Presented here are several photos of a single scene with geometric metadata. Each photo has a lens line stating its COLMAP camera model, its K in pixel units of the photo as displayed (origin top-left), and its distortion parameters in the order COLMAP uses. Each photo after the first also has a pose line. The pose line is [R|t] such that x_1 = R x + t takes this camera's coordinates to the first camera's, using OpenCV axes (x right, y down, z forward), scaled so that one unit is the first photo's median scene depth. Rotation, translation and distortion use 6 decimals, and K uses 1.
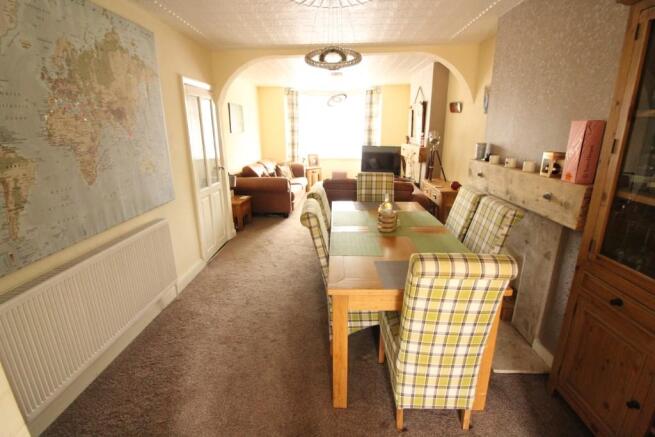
lens RADIAL K [[307.3, 0, 327.7], [0, 307.3, 219.4], [0, 0, 1]] dist [-0.006593, -0.008344]
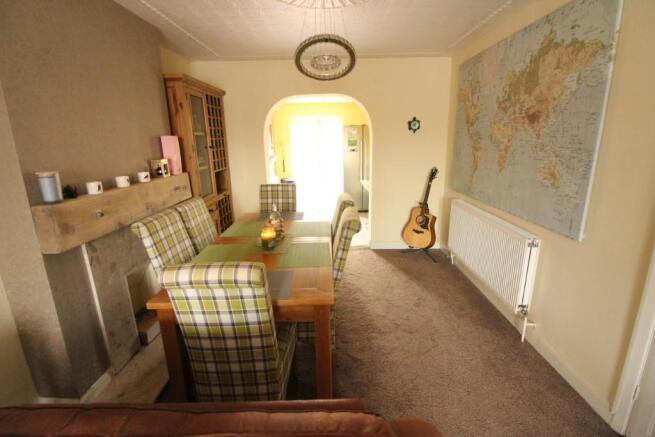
lens RADIAL K [[307.3, 0, 328.2], [0, 307.3, 217.1], [0, 0, 1]] dist [-0.006593, -0.008344]
pose [[-0.998971, 0.034053, -0.029941, 0.054195], [0.013742, 0.856625, 0.515756, -0.629066], [0.043211, 0.514814, -0.856212, 2.124443]]
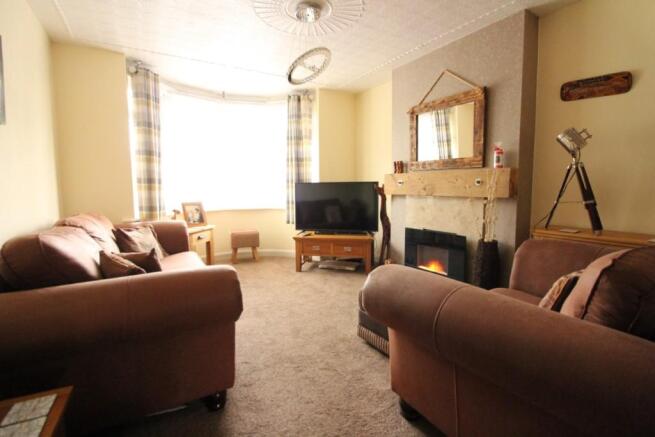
lens RADIAL K [[307.3, 0, 328.7], [0, 307.3, 215.4], [0, 0, 1]] dist [-0.006593, -0.008344]
pose [[0.838106, -0.047588, 0.543428, -0.161310], [0.153394, 0.976551, -0.151057, -0.100517], [-0.523497, 0.209961, 0.825753, 0.580555]]
